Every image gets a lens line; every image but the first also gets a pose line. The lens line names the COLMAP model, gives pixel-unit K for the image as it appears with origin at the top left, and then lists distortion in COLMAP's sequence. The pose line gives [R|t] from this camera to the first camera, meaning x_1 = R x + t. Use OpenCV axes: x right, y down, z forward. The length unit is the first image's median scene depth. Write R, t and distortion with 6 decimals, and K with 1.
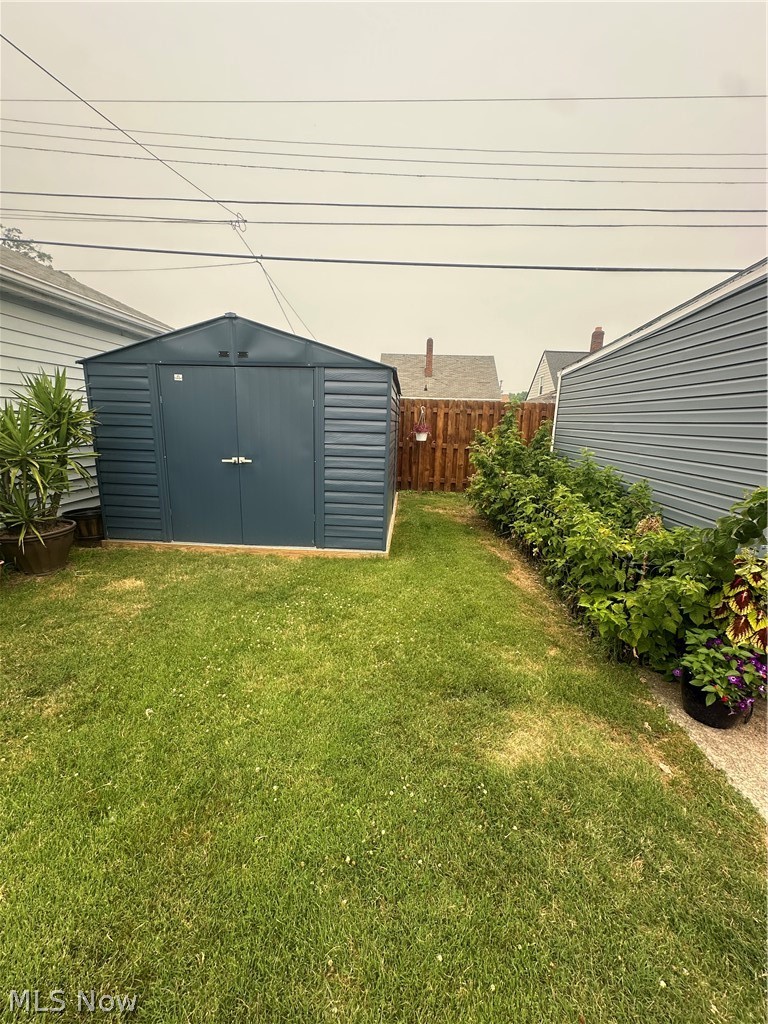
lens RADIAL K [[411.1, 0, 385.8], [0, 411.1, 514.6], [0, 0, 1]] dist [-0.000139, 0.000033]
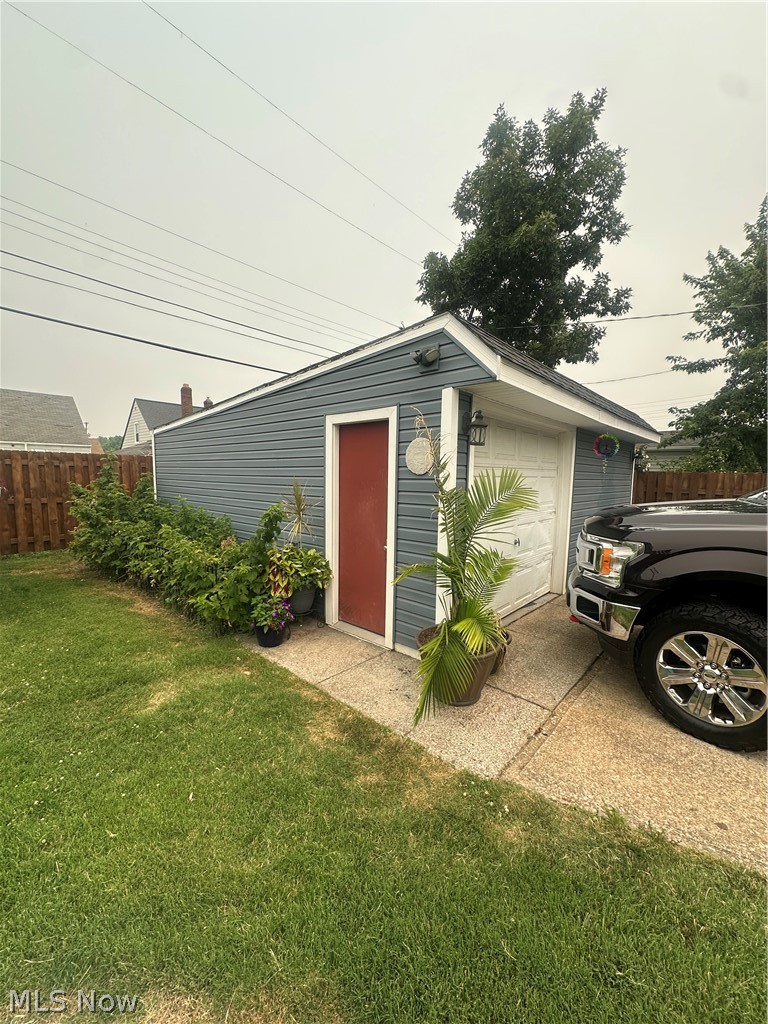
lens RADIAL K [[411.1, 0, 385.8], [0, 411.1, 514.6], [0, 0, 1]] dist [-0.000139, 0.000033]
pose [[0.634659, -0.097423, 0.766627, -0.111194], [0.178910, 0.983594, -0.023117, 0.045920], [-0.751797, 0.151829, 0.641677, -0.328953]]
